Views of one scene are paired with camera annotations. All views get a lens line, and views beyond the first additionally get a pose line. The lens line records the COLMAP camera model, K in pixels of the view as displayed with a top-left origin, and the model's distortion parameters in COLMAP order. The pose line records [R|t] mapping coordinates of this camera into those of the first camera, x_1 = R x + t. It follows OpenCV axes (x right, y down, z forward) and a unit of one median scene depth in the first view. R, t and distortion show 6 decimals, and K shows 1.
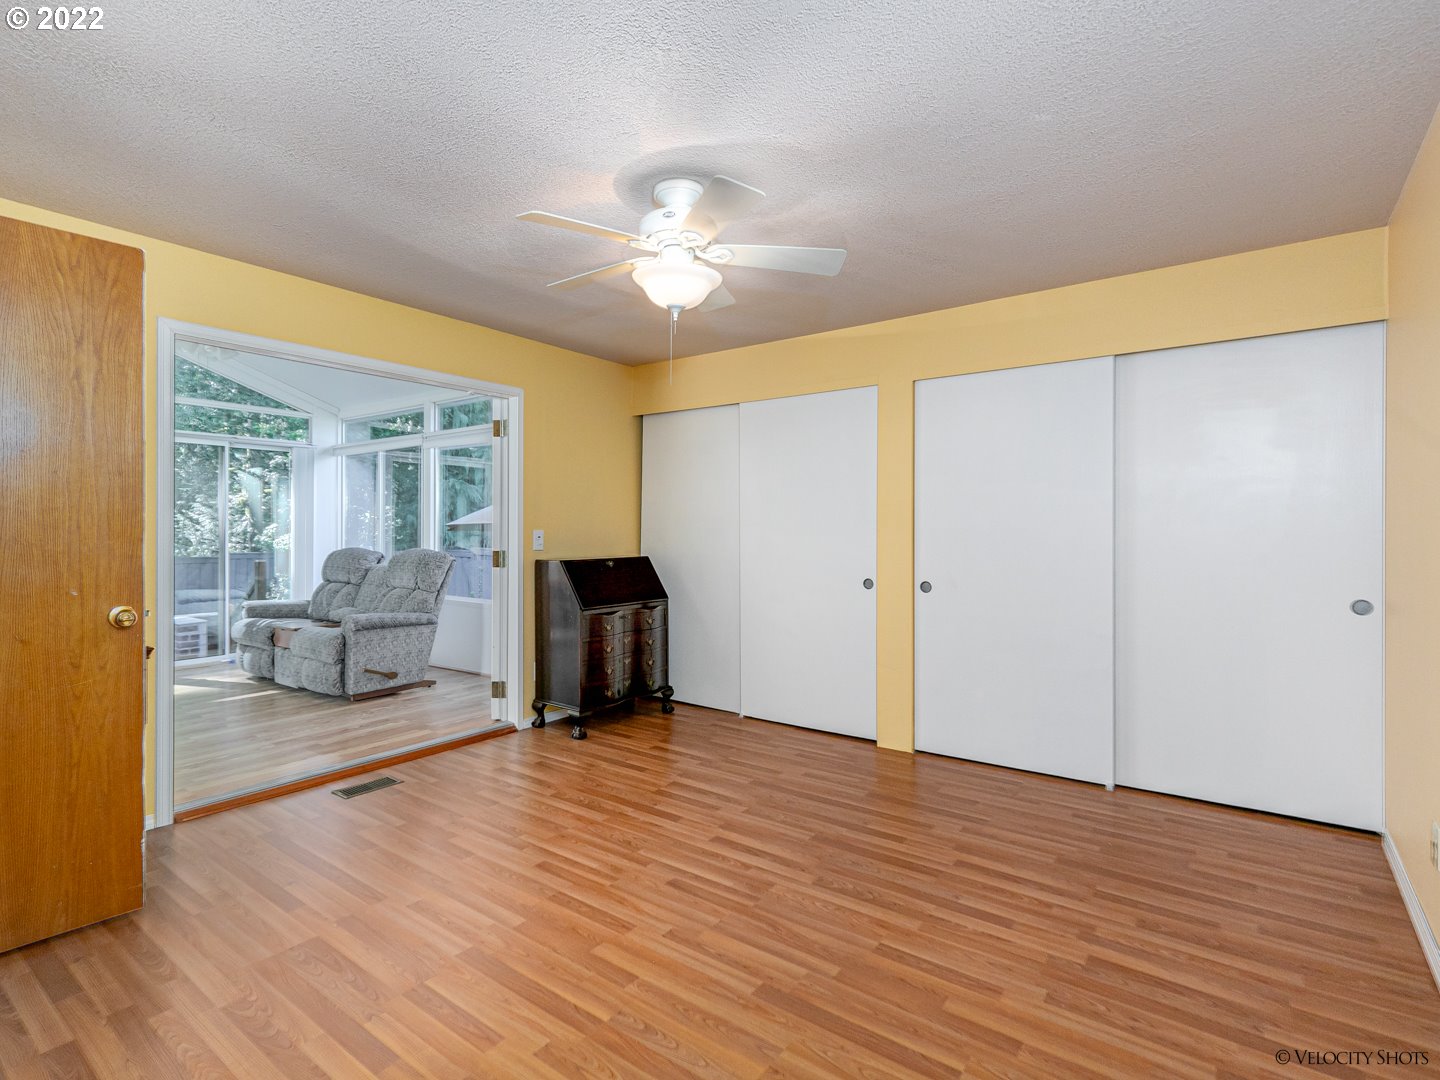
lens RADIAL K [[734.3, 0, 723.9], [0, 734.3, 549.0], [0, 0, 1]] dist [0.005341, 0.000676]
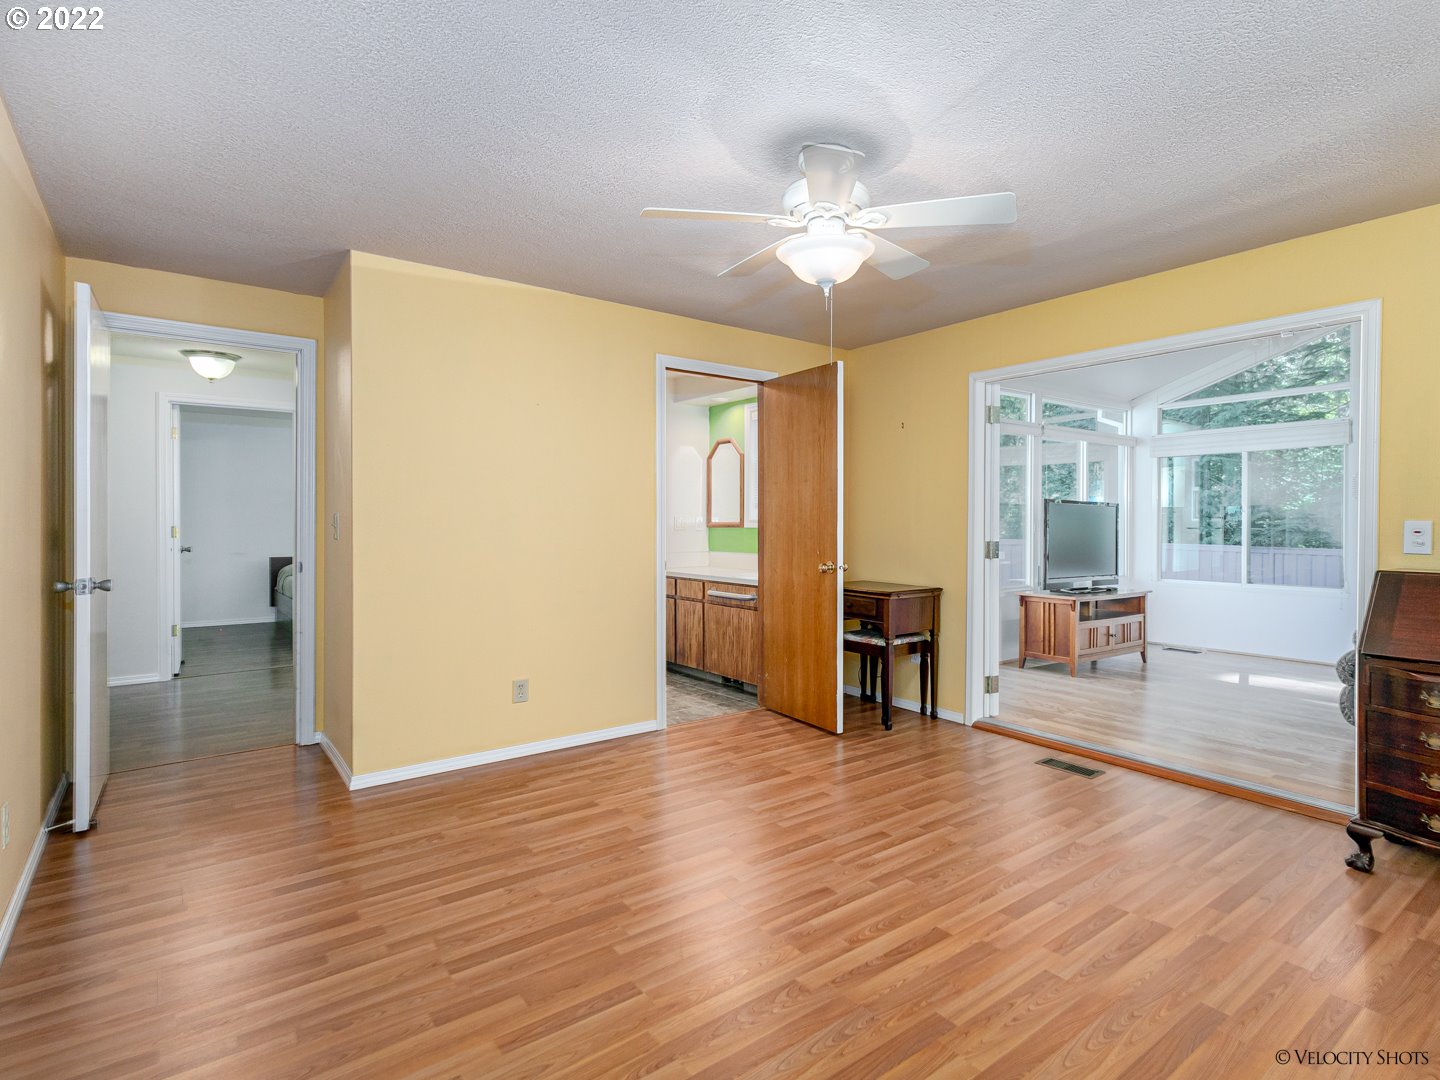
lens RADIAL K [[739.0, 0, 767.6], [0, 739.0, 554.7], [0, 0, 1]] dist [0.003319, 0.000999]
pose [[-0.261092, 0.044398, -0.964292, 0.827135], [-0.025769, 0.998265, 0.052939, -0.028555], [0.964970, 0.038671, -0.259495, 1.120108]]
